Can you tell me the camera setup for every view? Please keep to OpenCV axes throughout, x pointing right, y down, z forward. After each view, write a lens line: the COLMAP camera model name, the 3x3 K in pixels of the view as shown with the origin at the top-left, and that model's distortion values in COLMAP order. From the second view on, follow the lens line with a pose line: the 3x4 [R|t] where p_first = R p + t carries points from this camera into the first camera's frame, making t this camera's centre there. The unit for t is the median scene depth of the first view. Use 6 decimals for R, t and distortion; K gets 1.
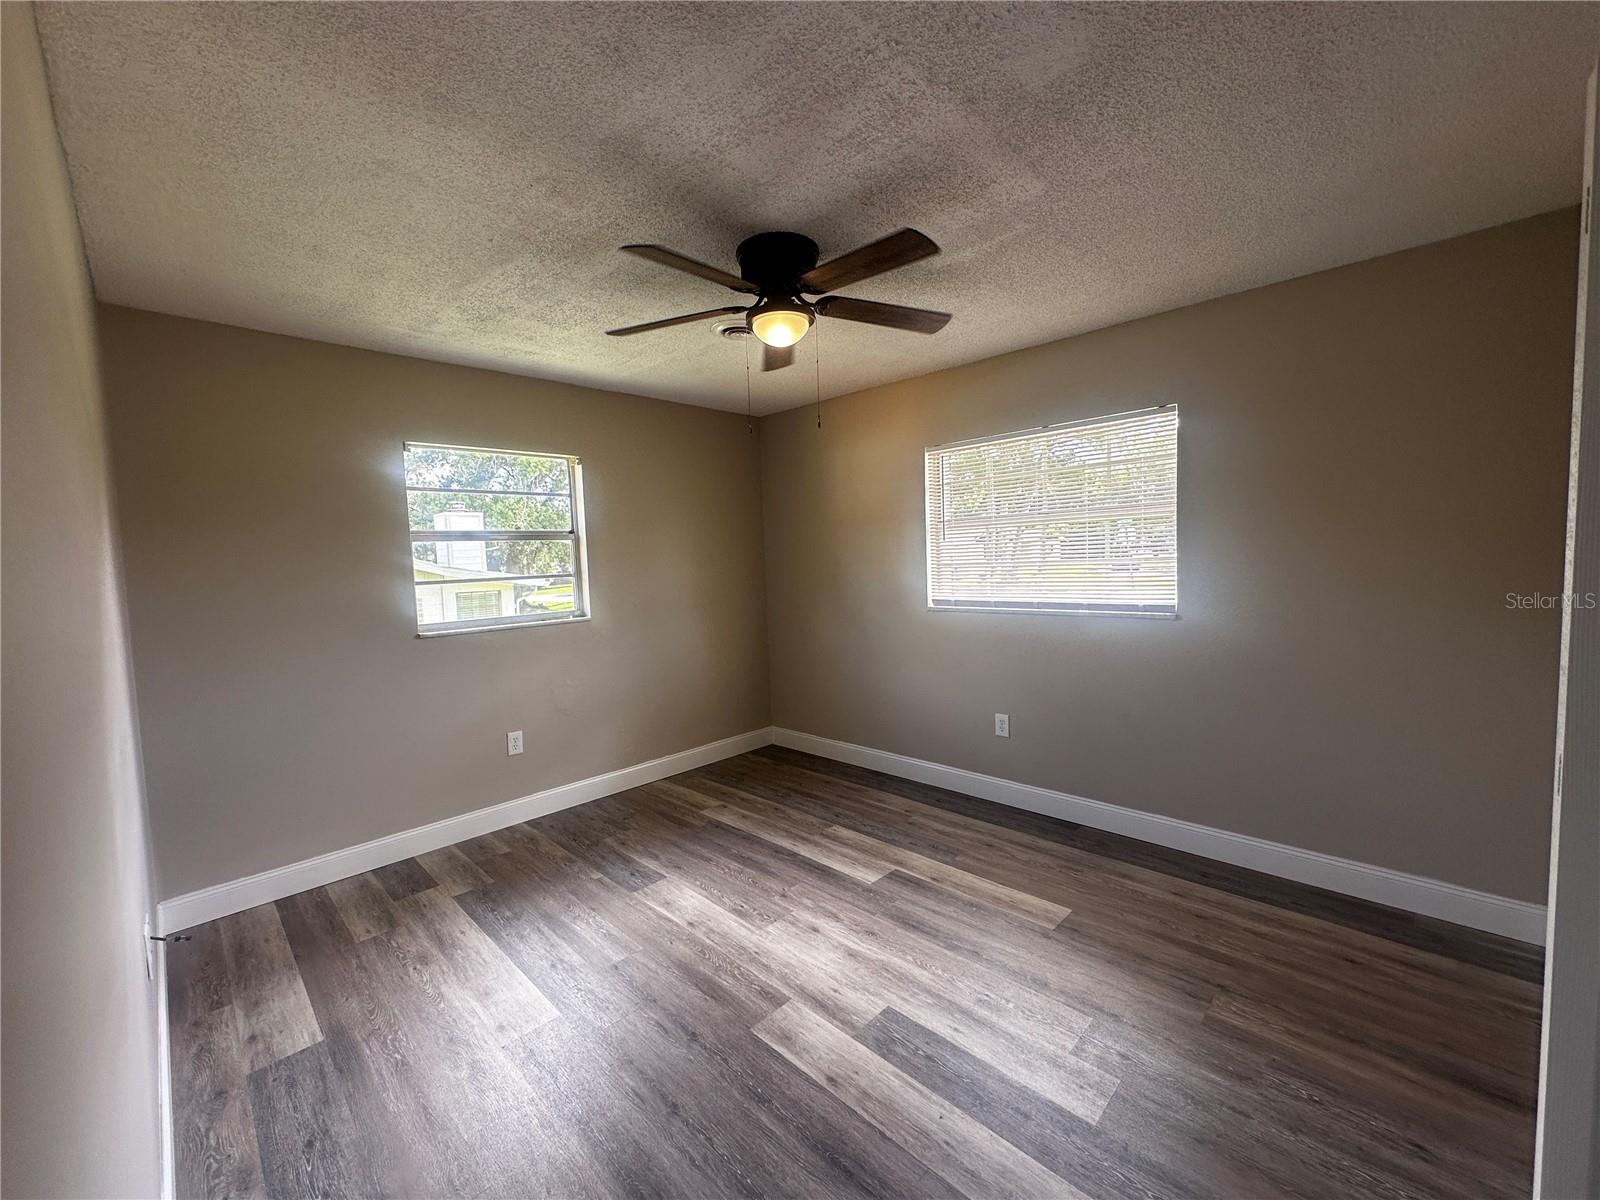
lens RADIAL K [[640.4, 0, 805.9], [0, 640.4, 601.5], [0, 0, 1]] dist [0.000629, -0.000204]
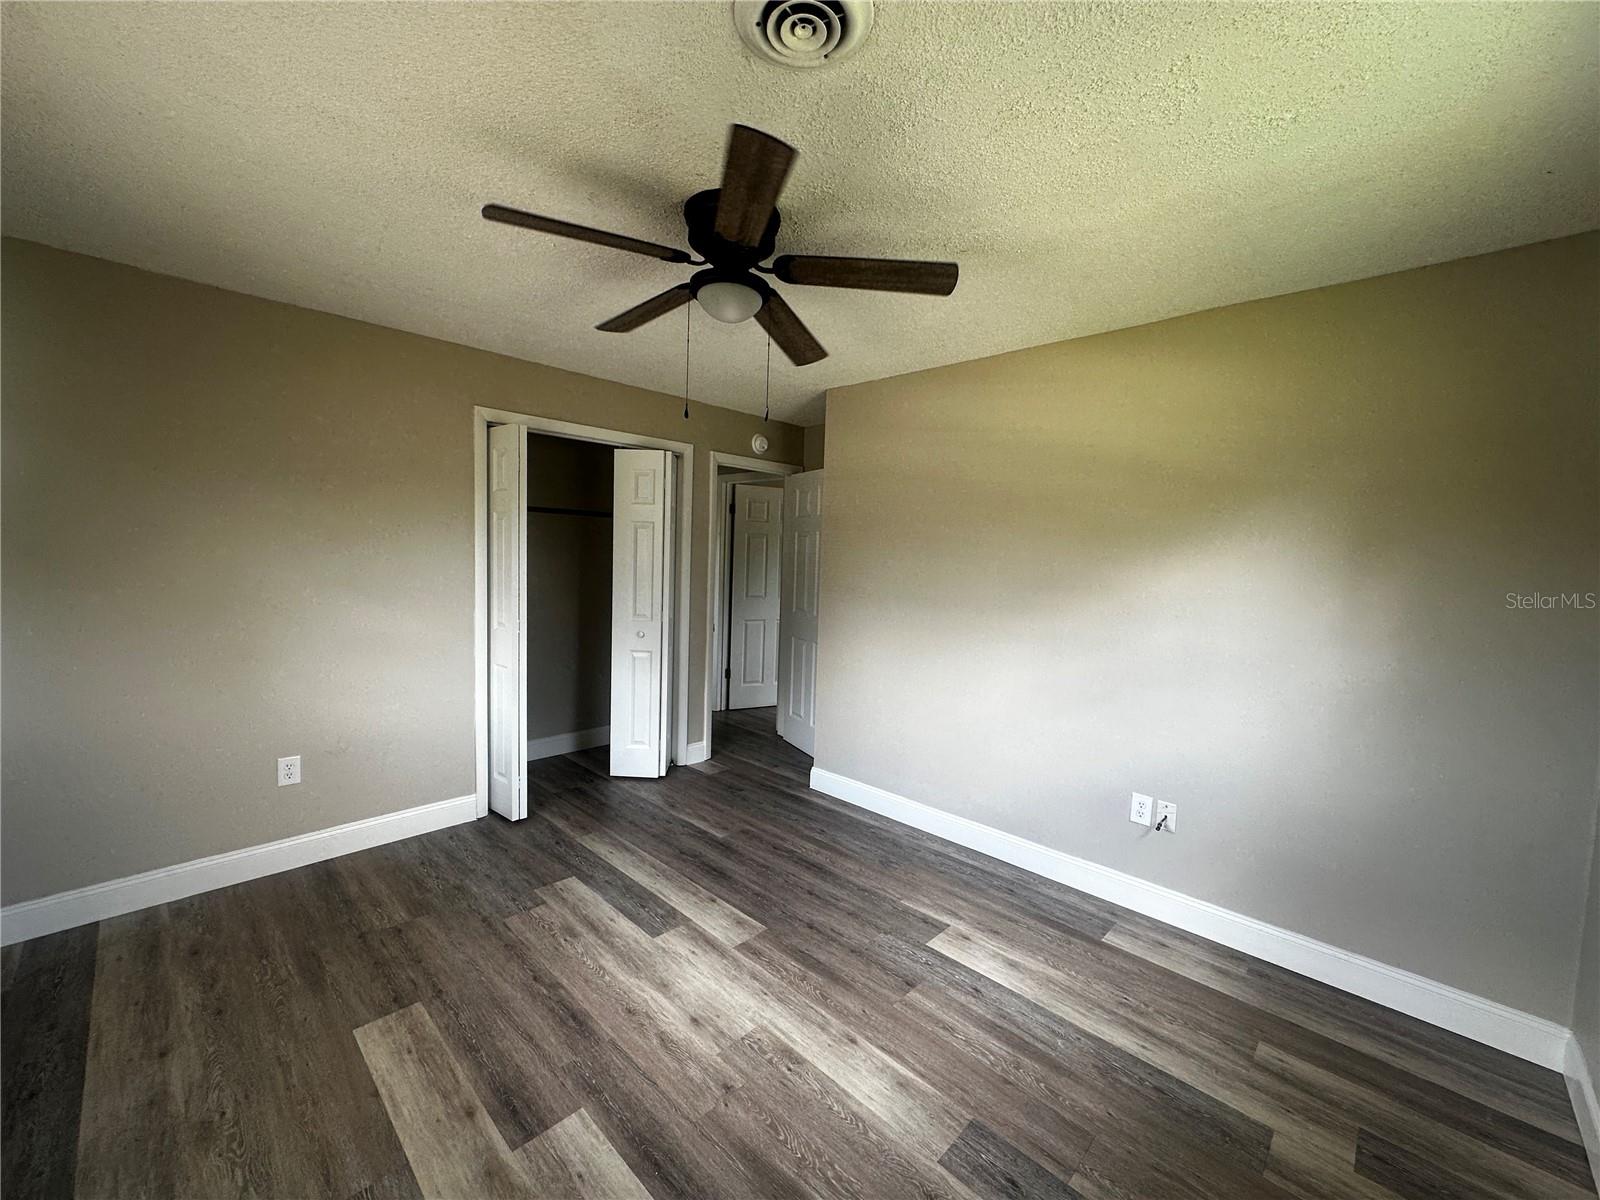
lens RADIAL K [[640.4, 0, 805.9], [0, 640.4, 601.5], [0, 0, 1]] dist [0.000629, -0.000204]
pose [[-0.999891, 0.003916, -0.014258, -0.123214], [0.001813, 0.989491, 0.144580, -0.144783], [0.014674, 0.144539, -0.989390, 1.812441]]
